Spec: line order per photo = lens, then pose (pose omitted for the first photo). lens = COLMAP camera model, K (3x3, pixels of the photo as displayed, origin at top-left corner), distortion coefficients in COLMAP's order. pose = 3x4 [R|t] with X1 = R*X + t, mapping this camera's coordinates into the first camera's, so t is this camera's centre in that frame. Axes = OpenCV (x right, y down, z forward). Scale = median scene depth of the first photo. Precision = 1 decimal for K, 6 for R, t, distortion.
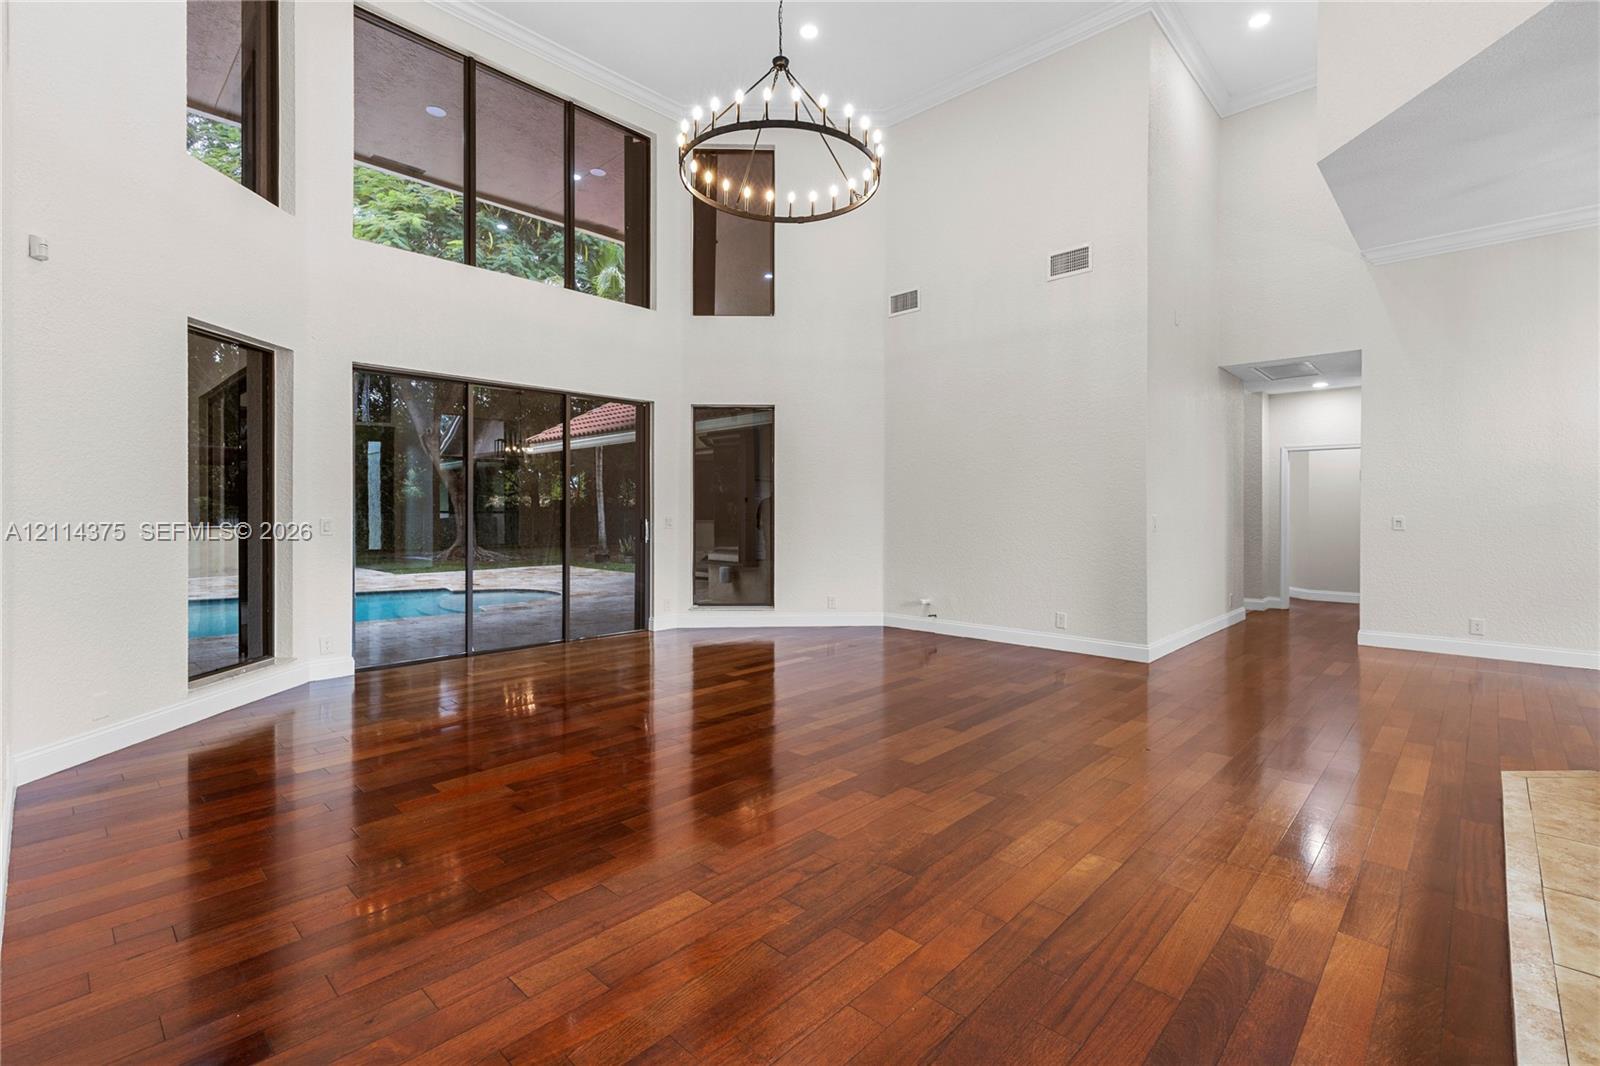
lens RADIAL K [[721.8, 0, 797.8], [0, 721.8, 522.8], [0, 0, 1]] dist [0.013645, -0.000433]
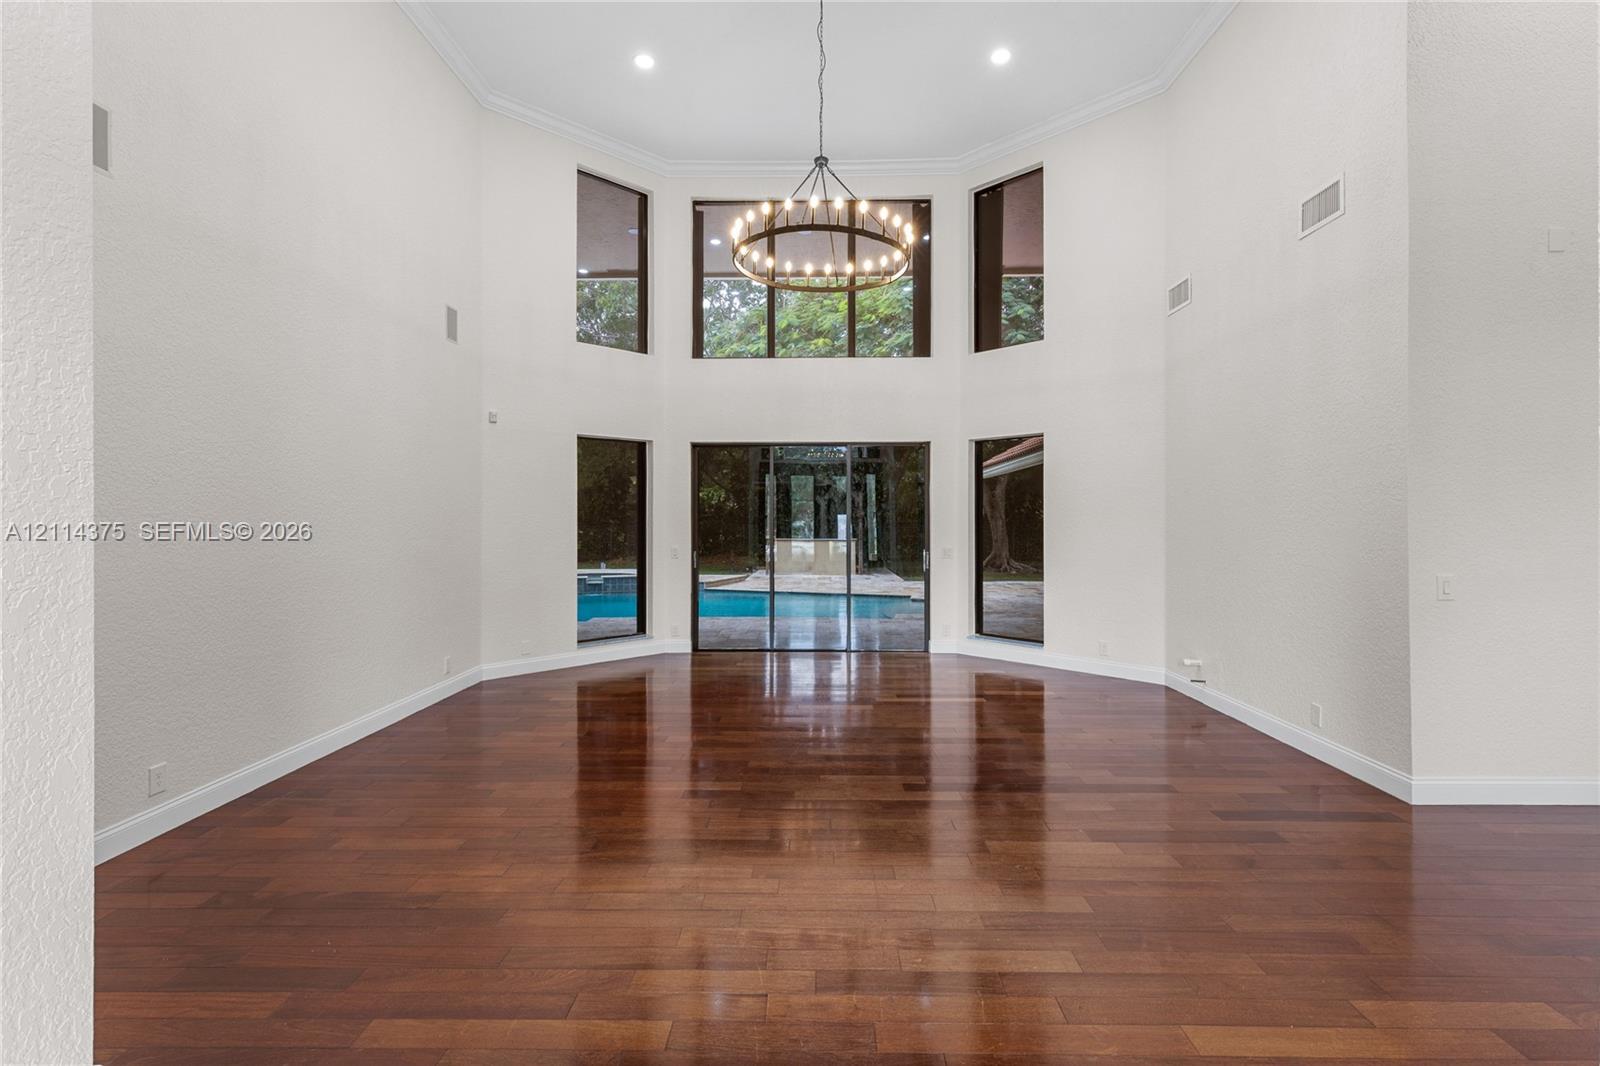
lens RADIAL K [[721.8, 0, 807.9], [0, 721.8, 523.8], [0, 0, 1]] dist [0.013645, -0.000433]
pose [[0.676154, 0.003581, -0.736752, 0.481332], [-0.010405, 0.999935, -0.004689, -0.037283], [0.736687, 0.010836, 0.676147, 0.134034]]
